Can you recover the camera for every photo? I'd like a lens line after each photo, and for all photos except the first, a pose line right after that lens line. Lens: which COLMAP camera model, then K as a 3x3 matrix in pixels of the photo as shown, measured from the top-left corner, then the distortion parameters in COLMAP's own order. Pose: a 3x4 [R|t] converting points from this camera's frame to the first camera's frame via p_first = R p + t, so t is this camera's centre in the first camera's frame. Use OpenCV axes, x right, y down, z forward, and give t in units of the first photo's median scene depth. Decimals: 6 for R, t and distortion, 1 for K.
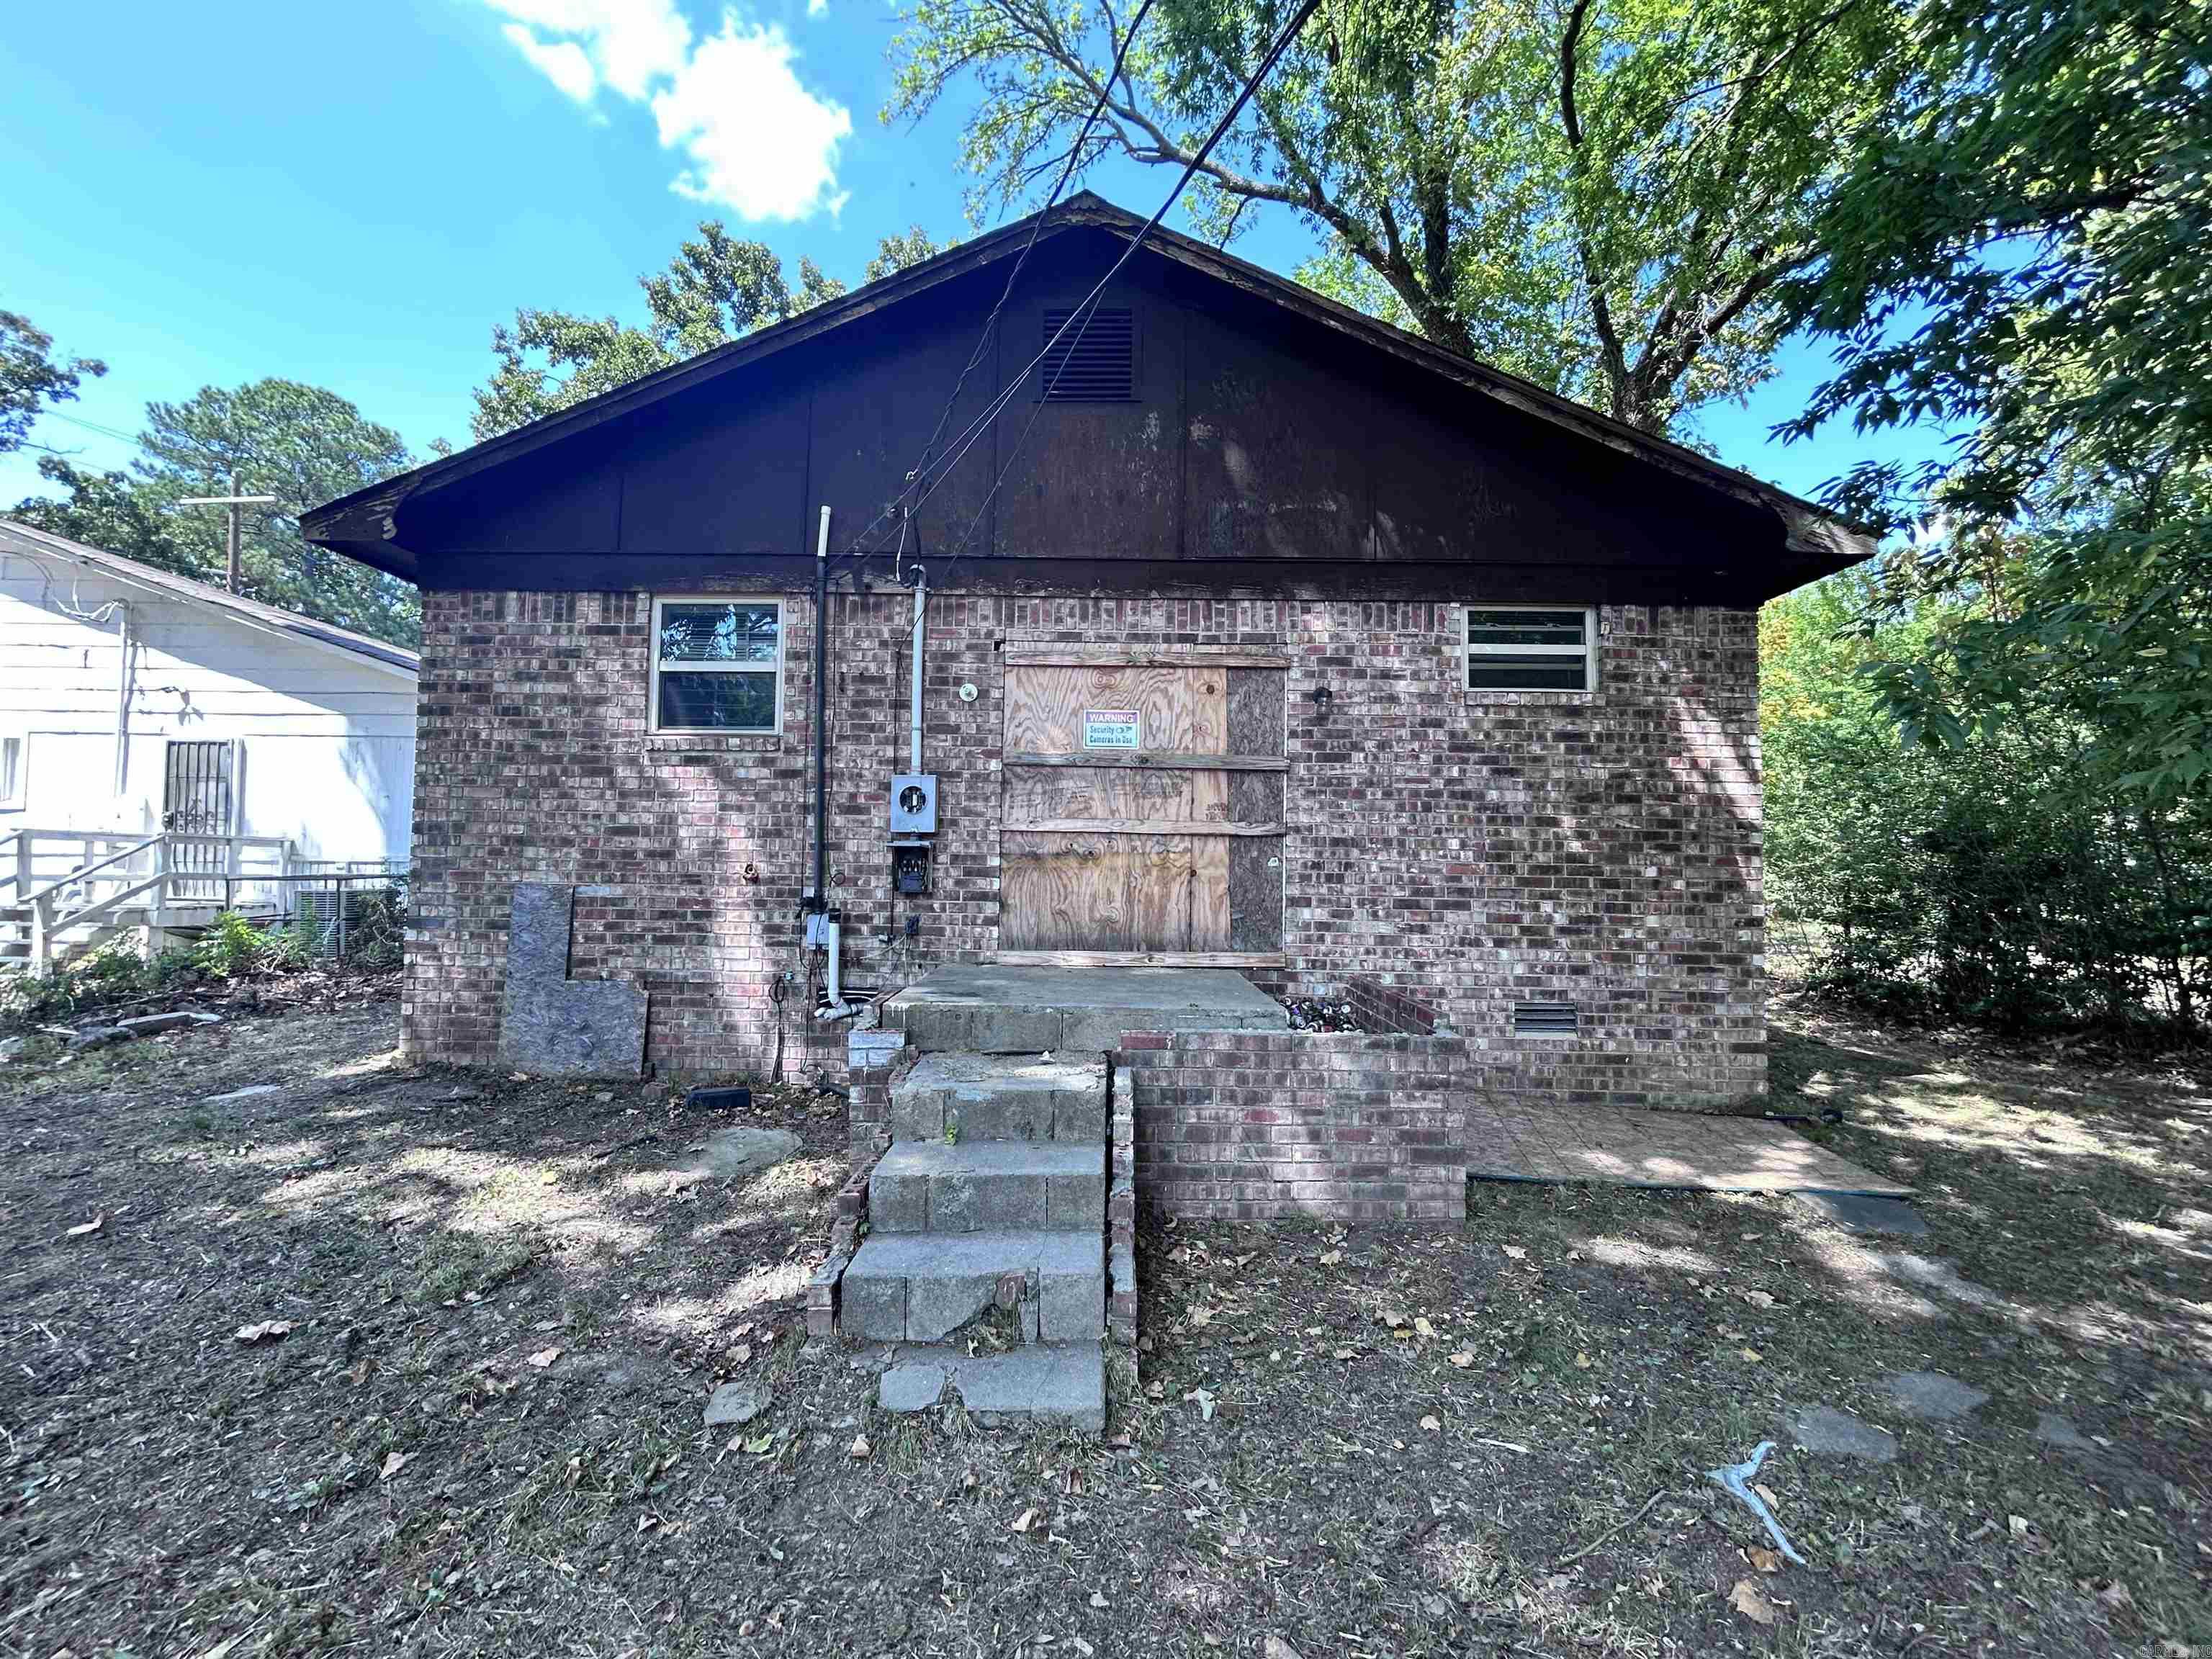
lens RADIAL K [[895.7, 0, 1094.3], [0, 895.7, 825.6], [0, 0, 1]] dist [-0.000173, 0.000584]
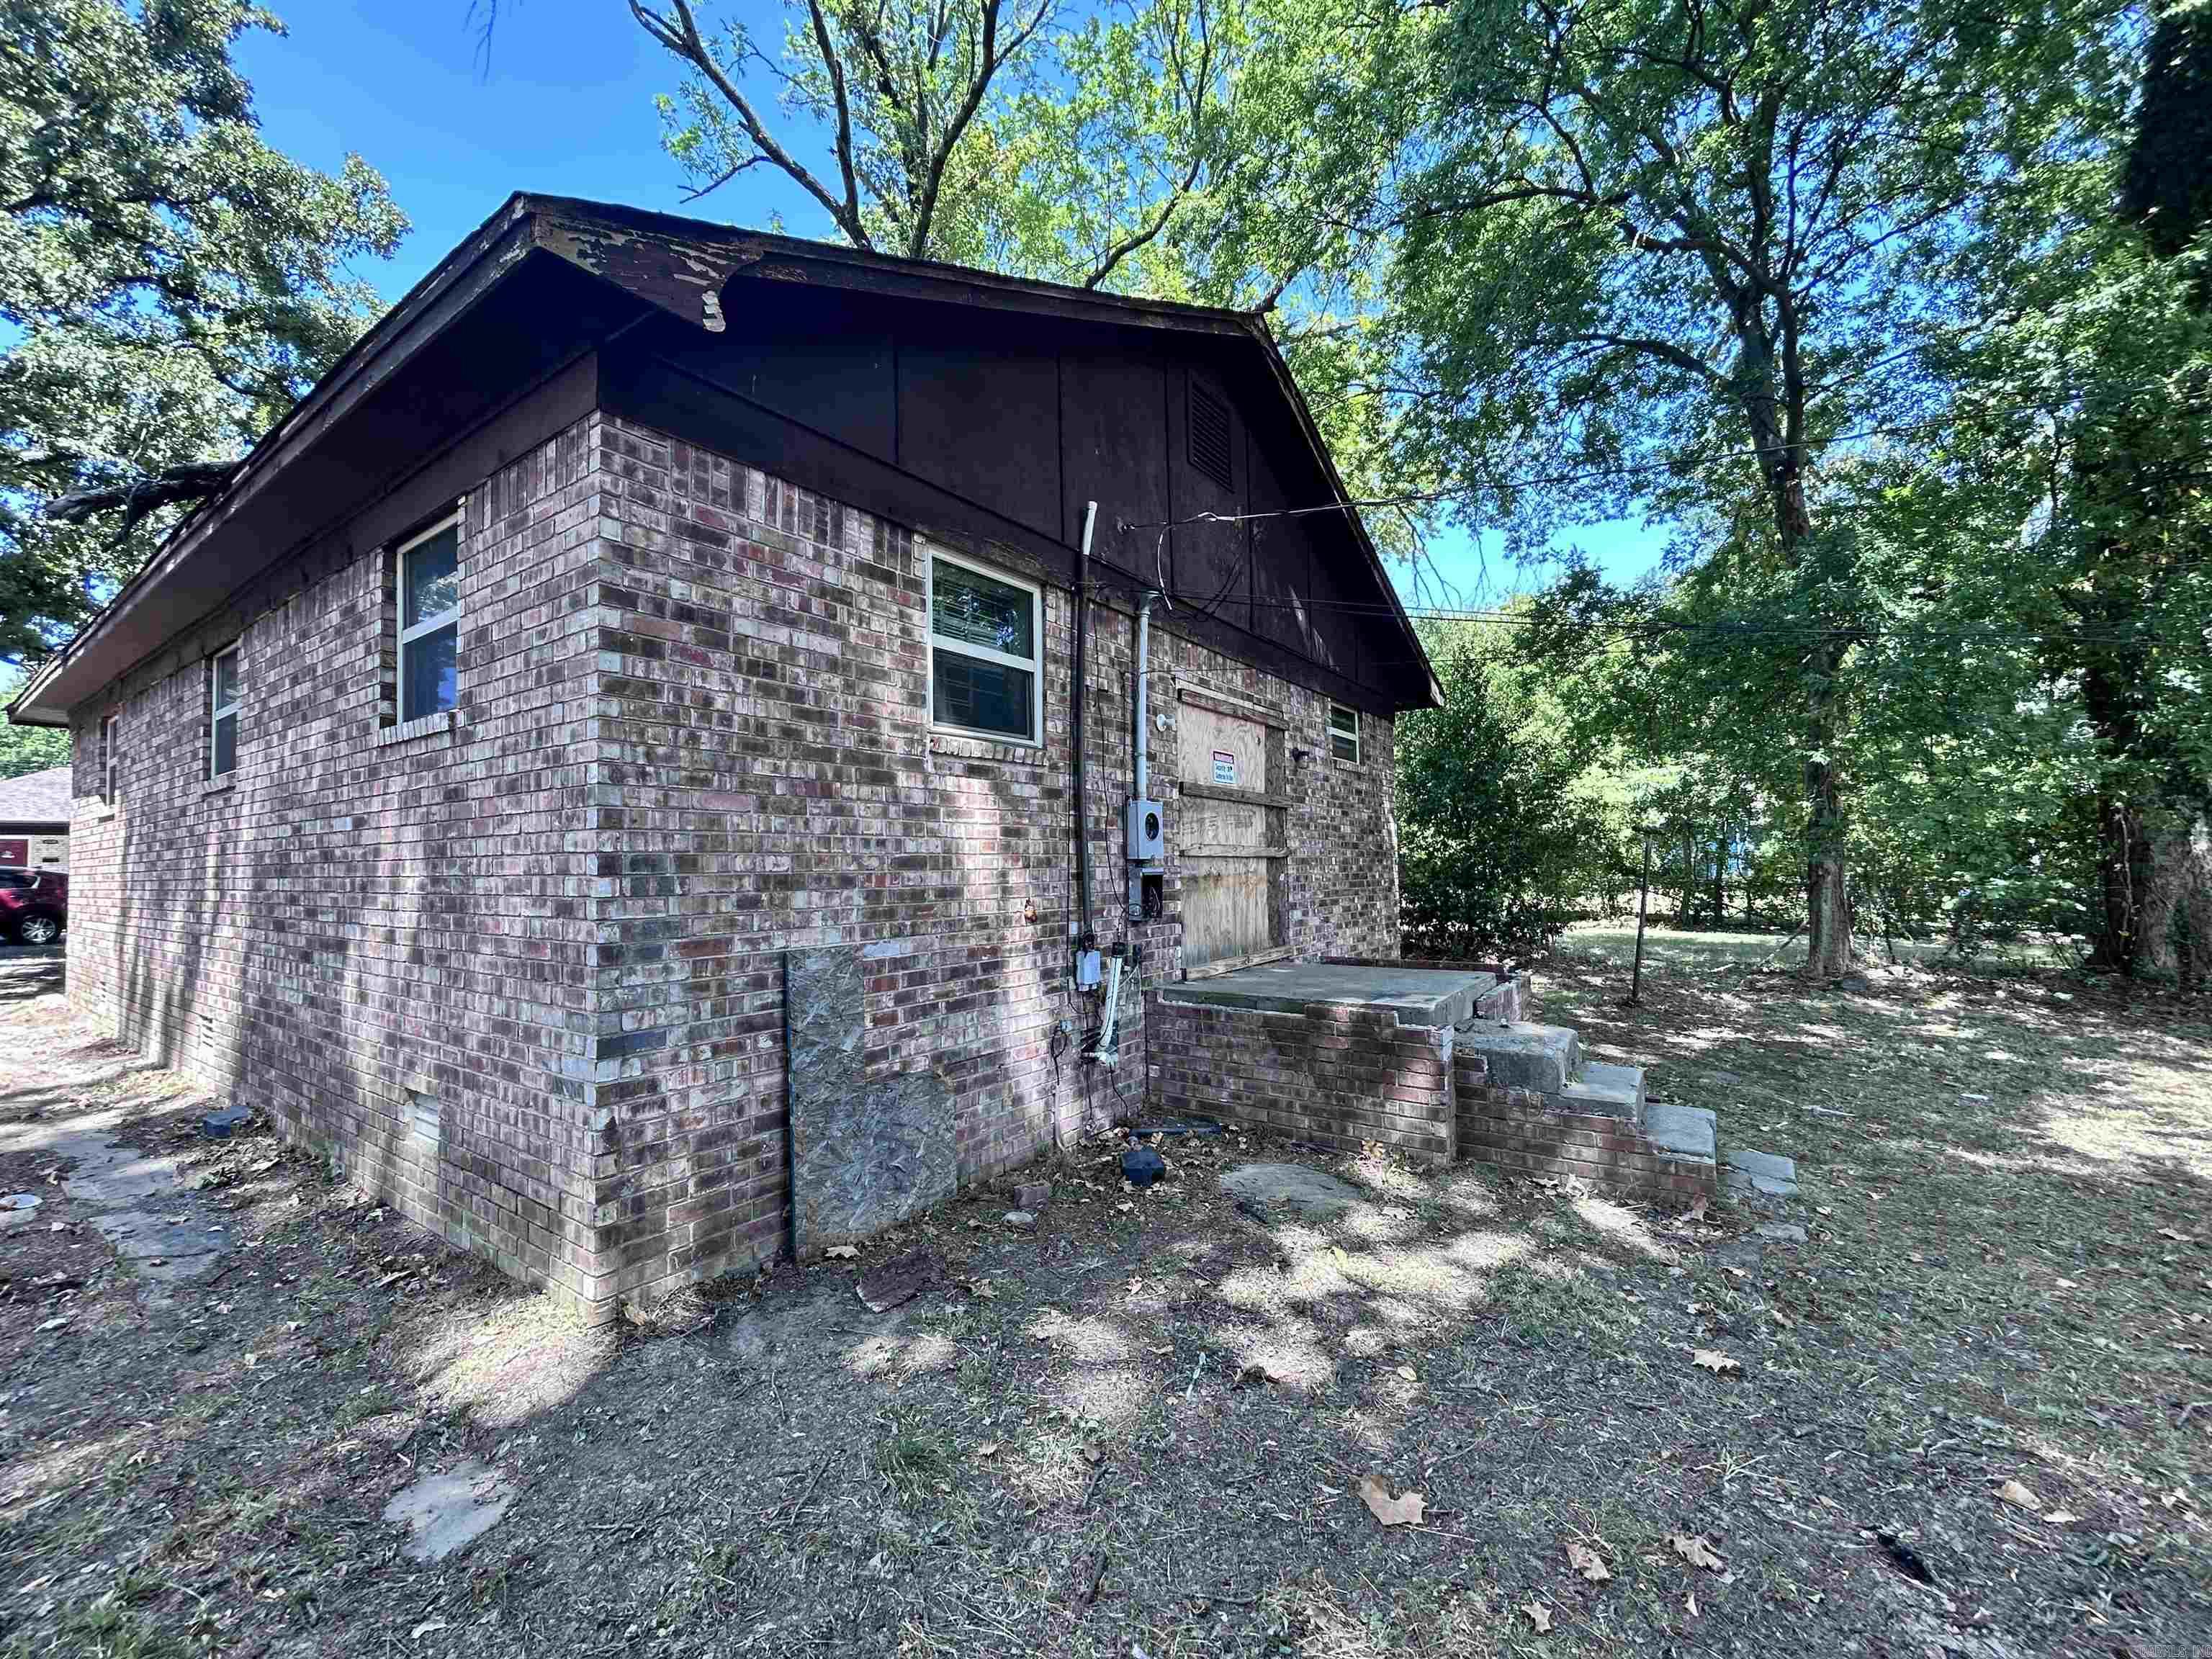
lens RADIAL K [[895.7, 0, 1102.7], [0, 895.7, 820.2], [0, 0, 1]] dist [-0.000173, 0.000584]
pose [[0.563651, 0.019821, 0.825775, -1.037440], [-0.021394, 0.999727, -0.009394, -0.024896], [-0.825736, -0.012372, 0.563921, 0.472998]]
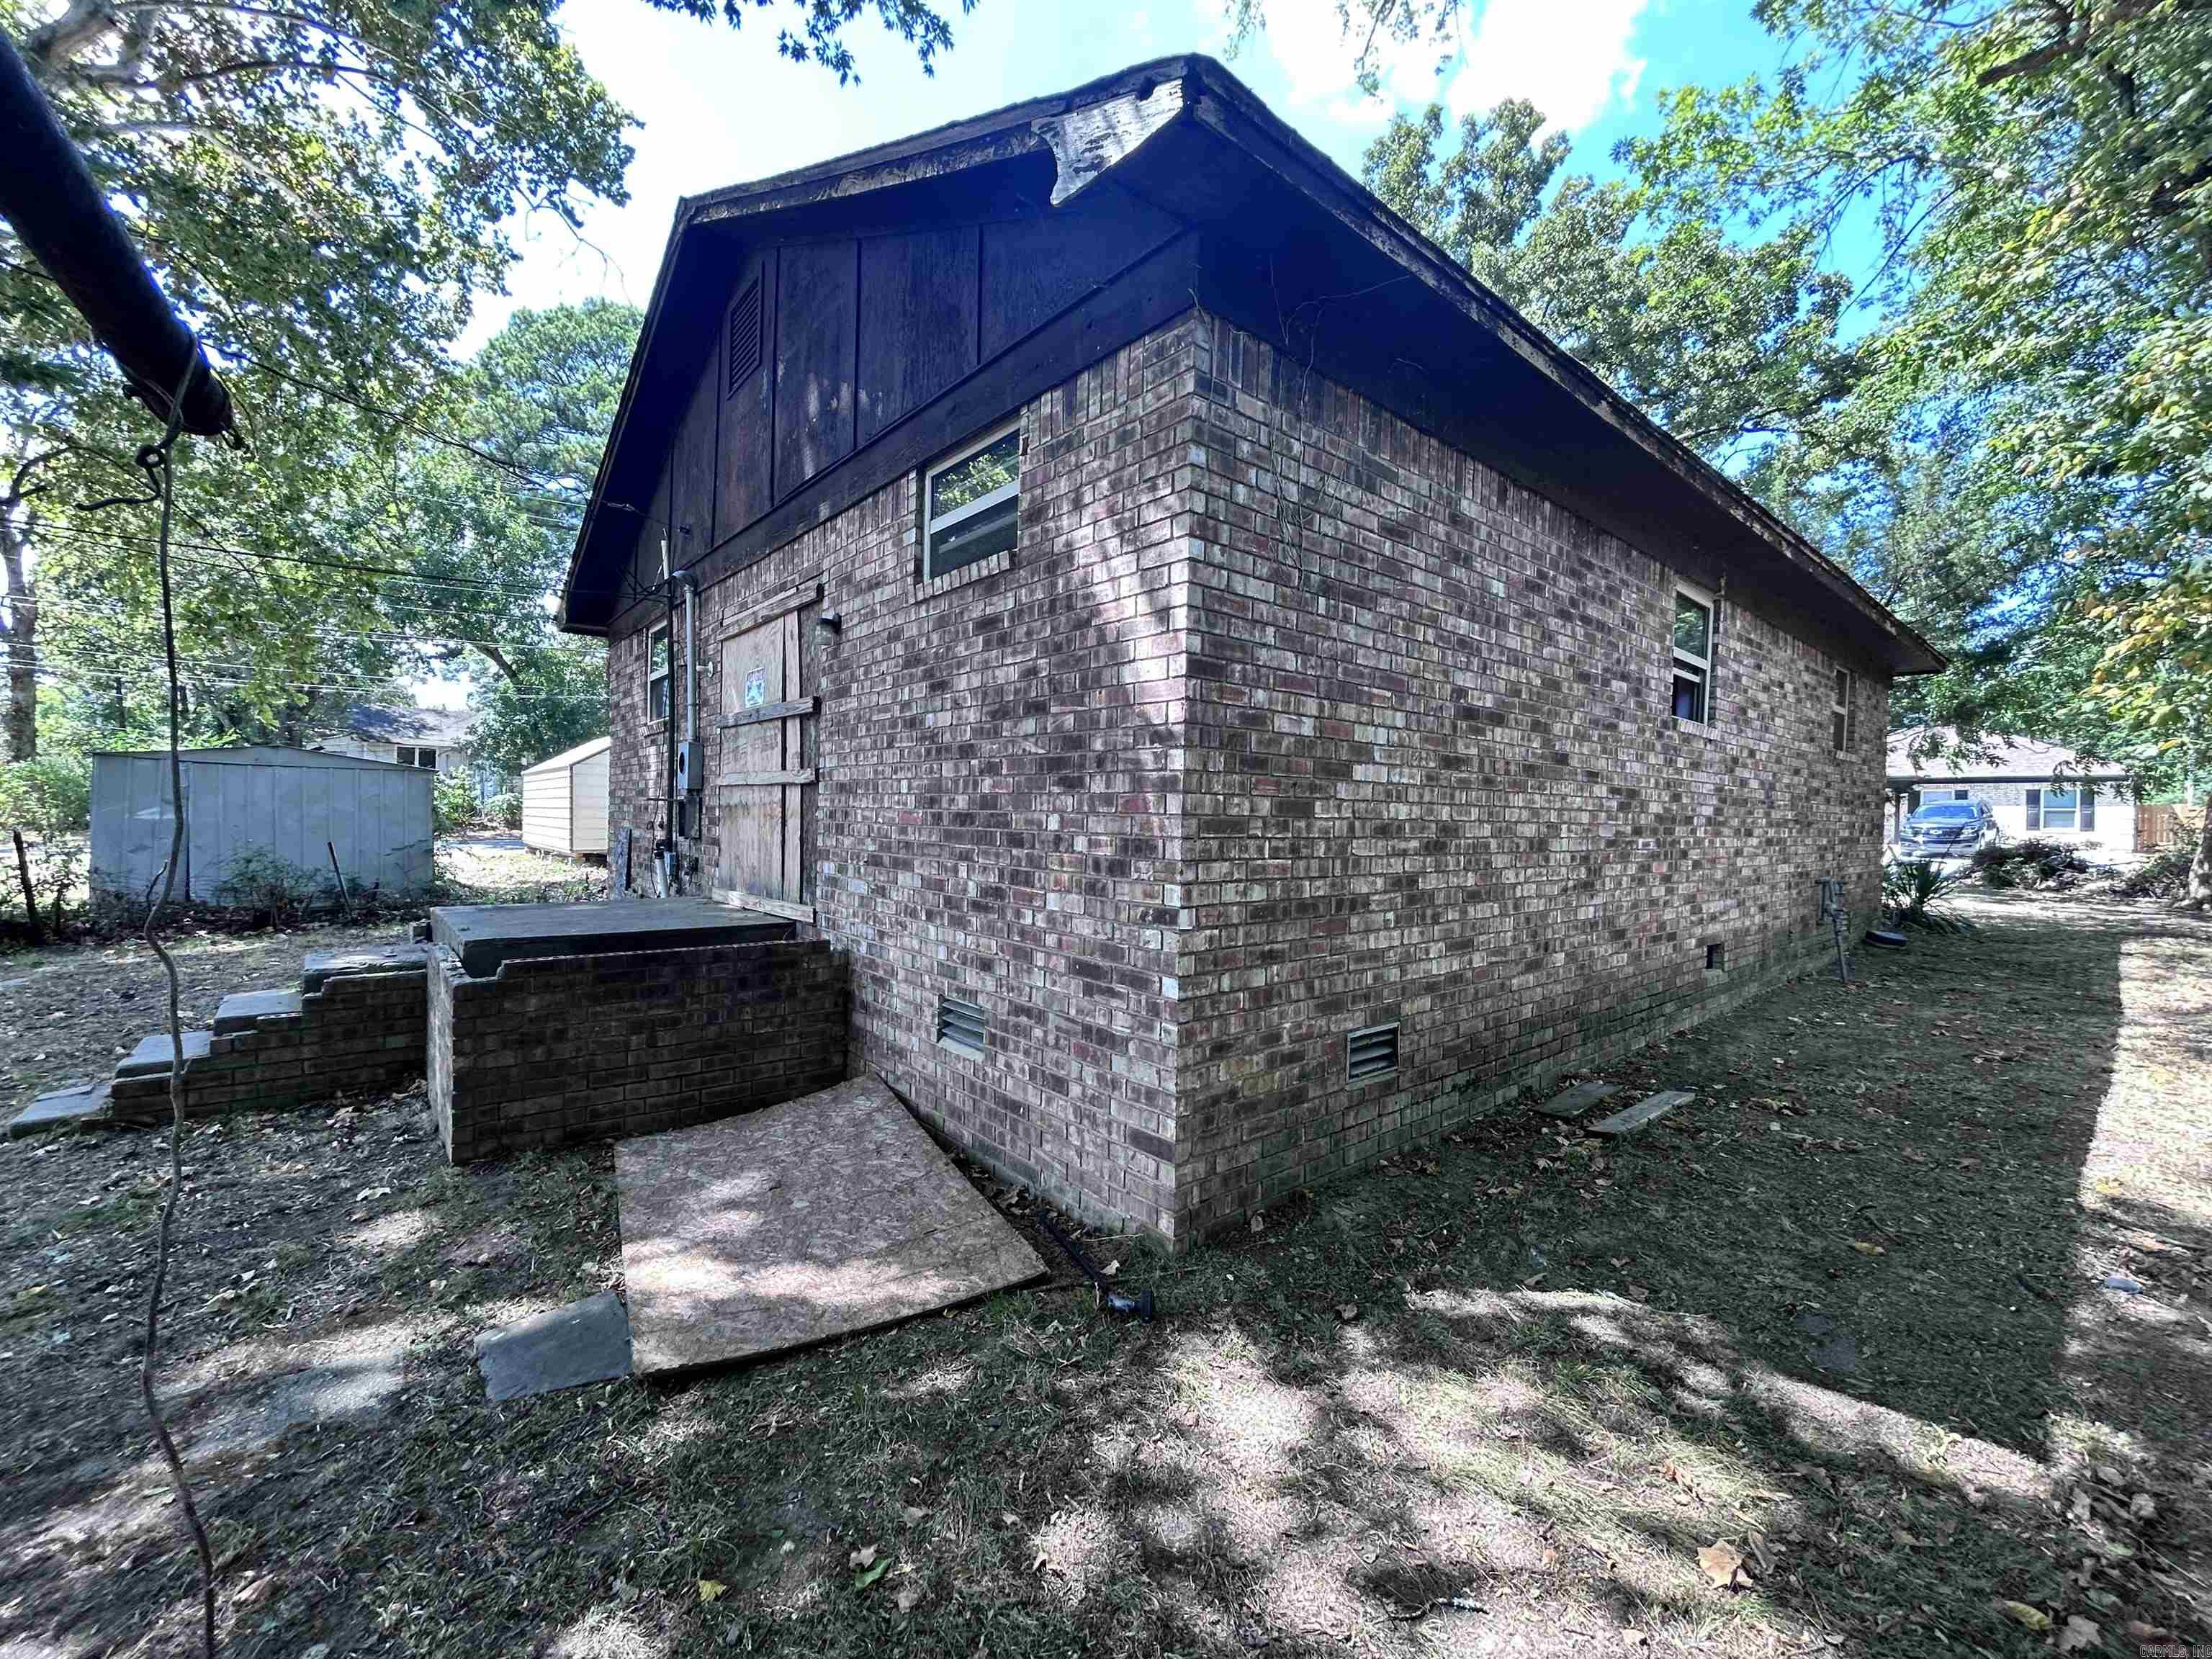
lens RADIAL K [[895.7, 0, 1113.1], [0, 895.7, 822.4], [0, 0, 1]] dist [-0.000173, 0.000584]
pose [[0.649007, 0.003069, -0.760776, 1.109298], [0.028041, 0.999216, 0.027952, 0.035249], [0.760266, -0.039474, 0.648412, 0.623259]]
